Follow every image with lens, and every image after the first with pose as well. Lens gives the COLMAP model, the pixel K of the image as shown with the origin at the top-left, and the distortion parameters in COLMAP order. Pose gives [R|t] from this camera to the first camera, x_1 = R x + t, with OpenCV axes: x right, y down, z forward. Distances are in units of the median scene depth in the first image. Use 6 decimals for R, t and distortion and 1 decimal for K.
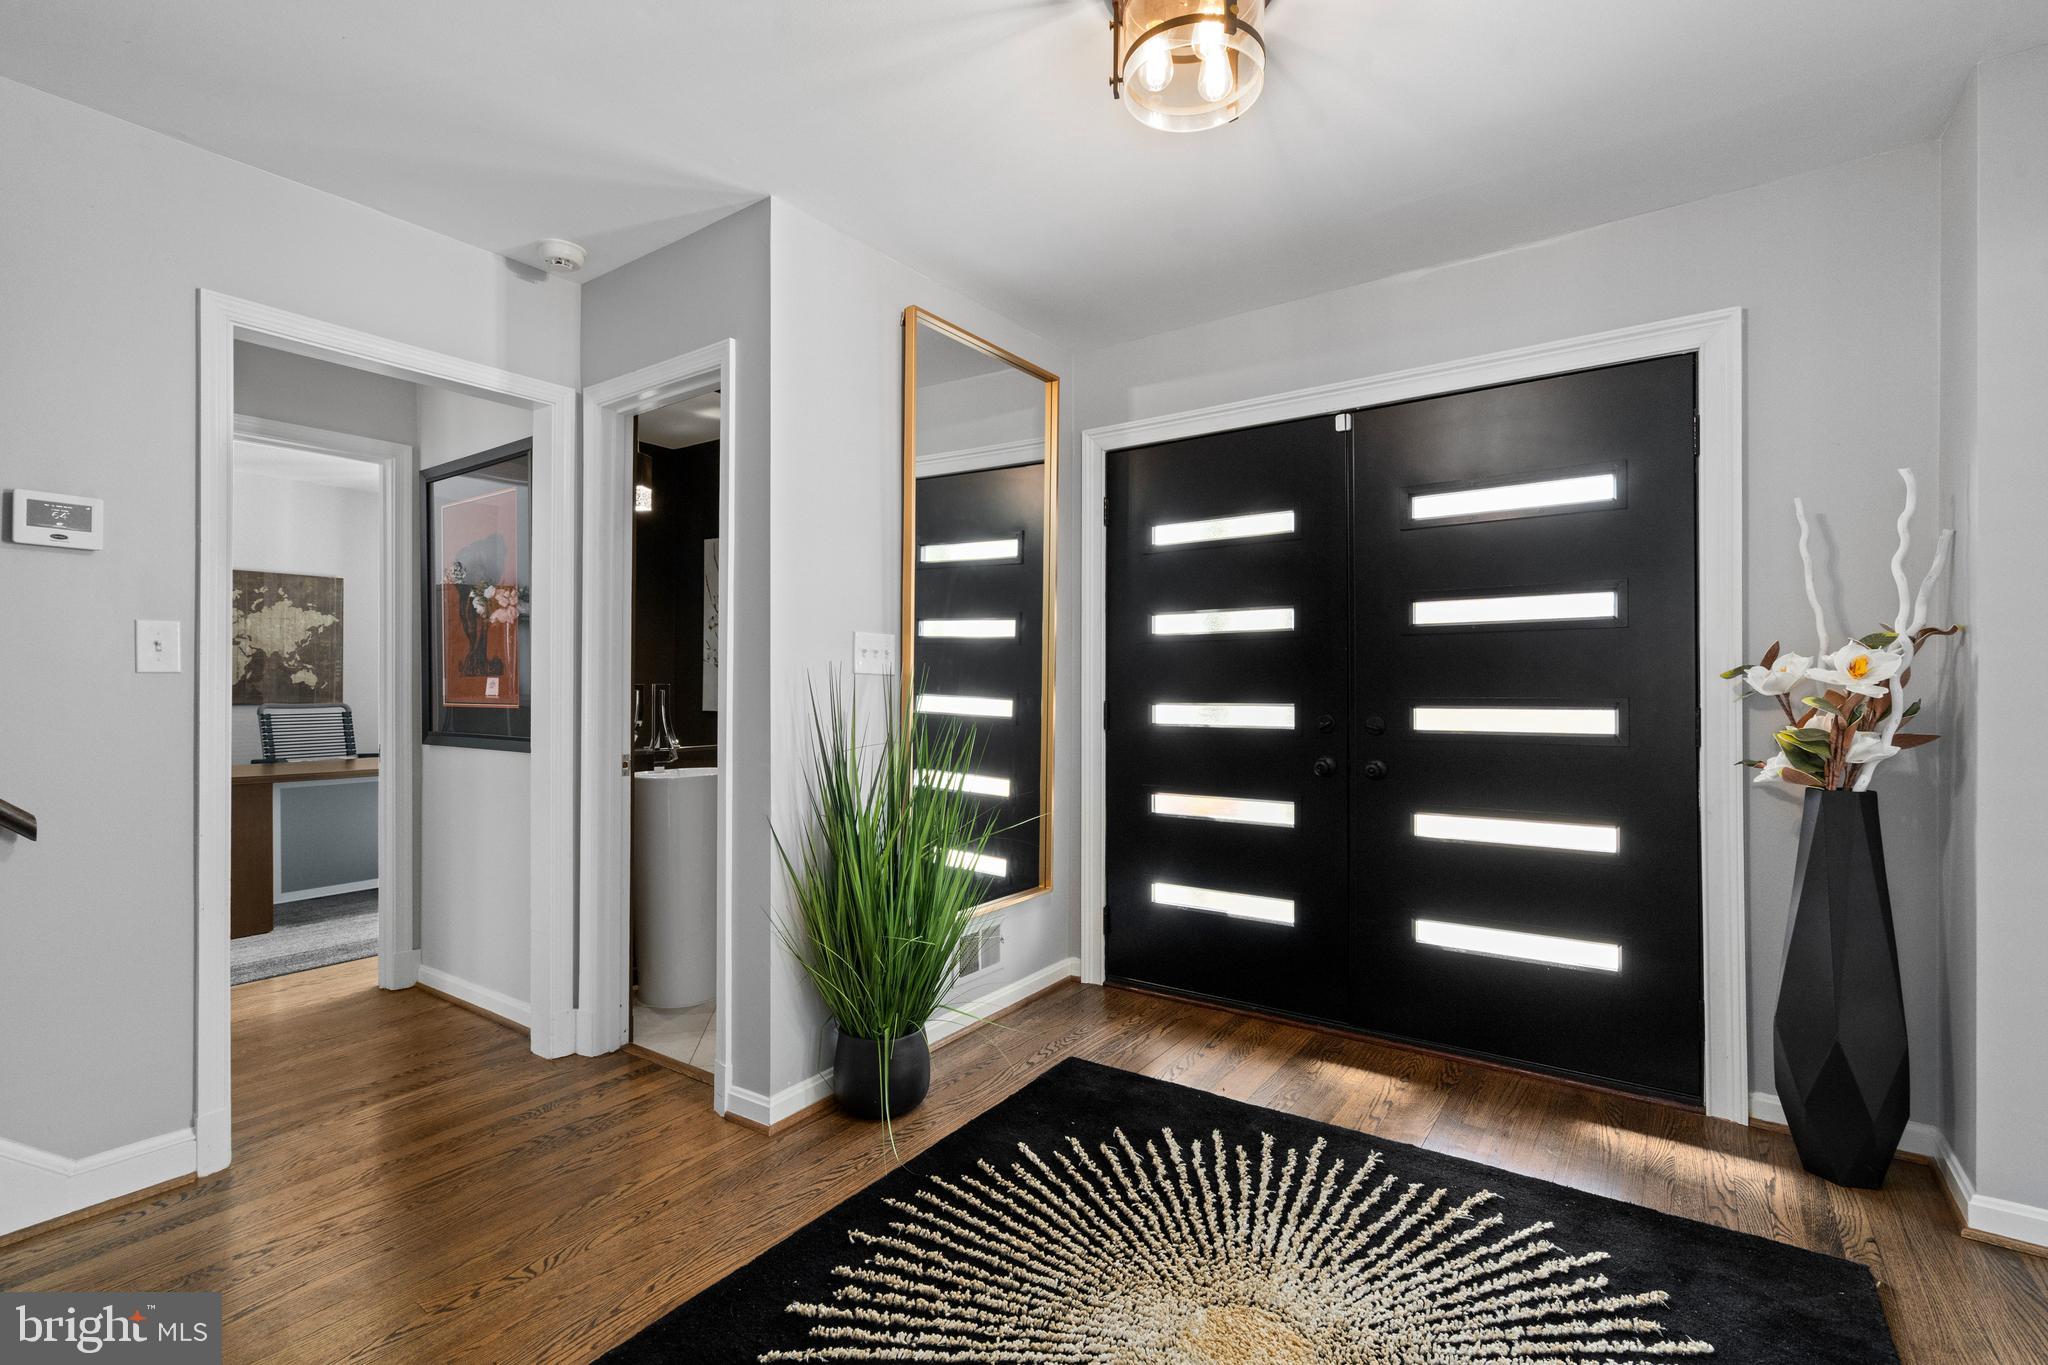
lens RADIAL K [[931.0, 0, 1025.1], [0, 931.0, 682.9], [0, 0, 1]] dist [-0.007842, 0.002330]
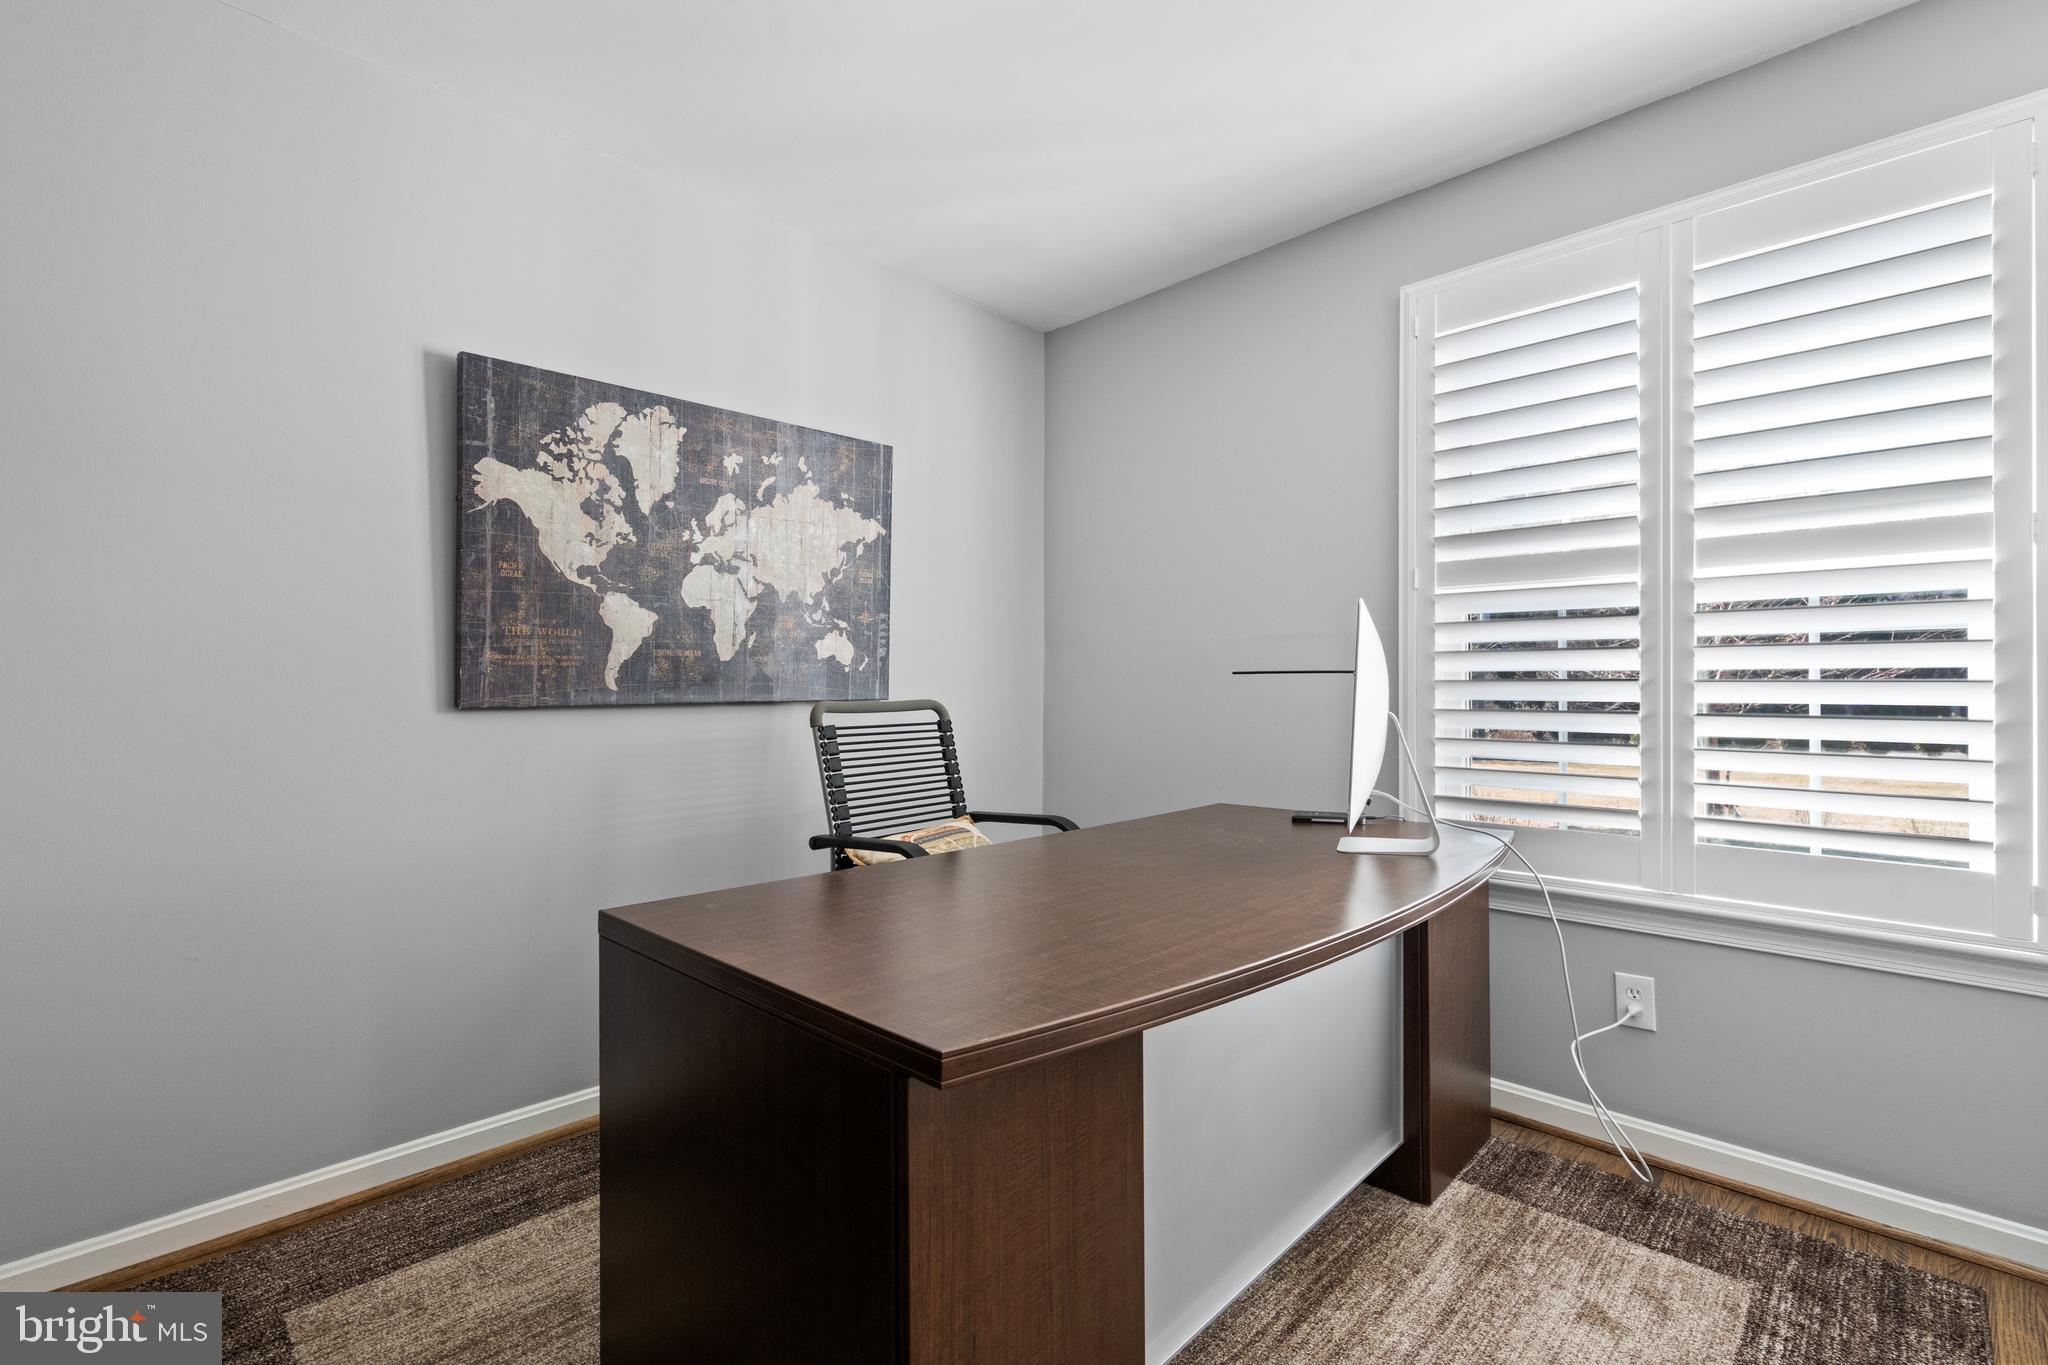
lens RADIAL K [[931.0, 0, 1027.2], [0, 931.0, 678.8], [0, 0, 1]] dist [-0.007842, 0.002330]
pose [[0.987650, -0.001580, -0.156671, -0.616480], [0.001372, 0.999998, -0.001433, 0.011361], [0.156673, 0.001200, 0.987650, 0.550579]]
